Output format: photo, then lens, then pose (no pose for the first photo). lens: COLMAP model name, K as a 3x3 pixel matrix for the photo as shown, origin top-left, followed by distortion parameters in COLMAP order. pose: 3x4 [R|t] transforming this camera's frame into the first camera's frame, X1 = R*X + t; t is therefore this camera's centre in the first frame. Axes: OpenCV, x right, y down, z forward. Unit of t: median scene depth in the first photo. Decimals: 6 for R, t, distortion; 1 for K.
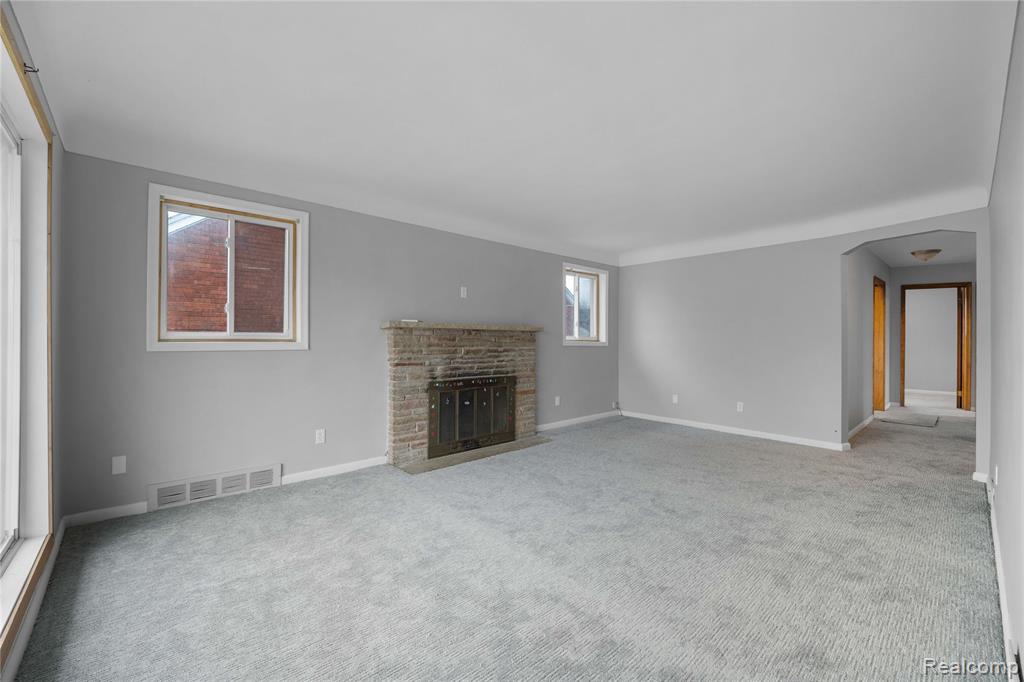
lens RADIAL K [[428.9, 0, 511.2], [0, 428.9, 339.6], [0, 0, 1]] dist [0.001750, -0.001063]
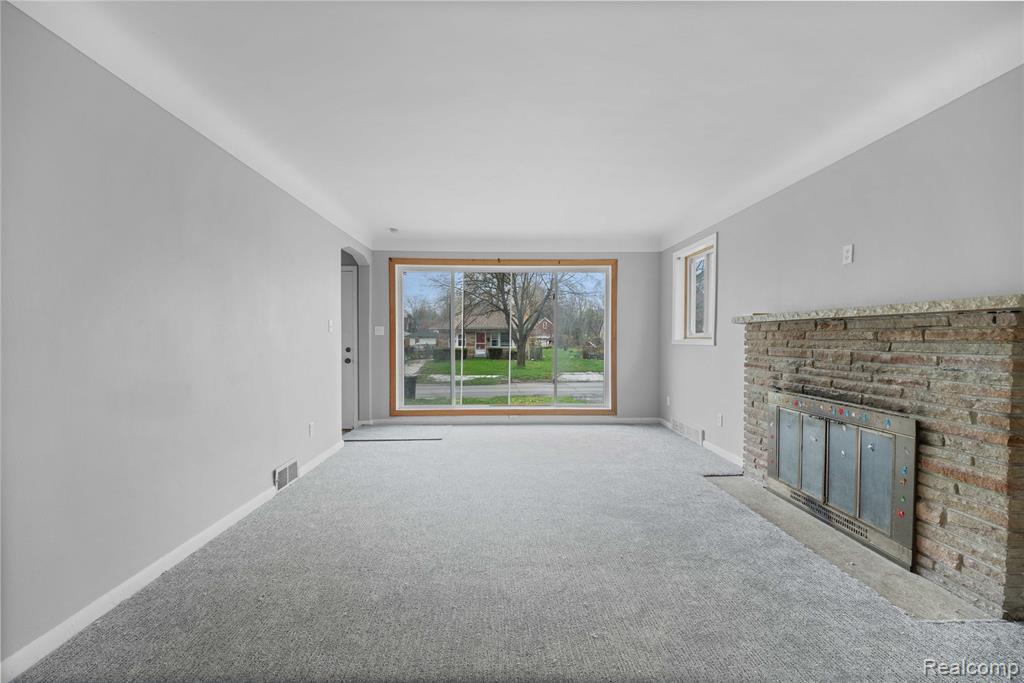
lens RADIAL K [[428.9, 0, 512.2], [0, 428.9, 344.5], [0, 0, 1]] dist [0.001750, -0.001063]
pose [[-0.661142, 0.011648, -0.750171, 0.644910], [0.003344, 0.999915, 0.012579, 0.002726], [0.750254, 0.005808, -0.661124, 1.084569]]
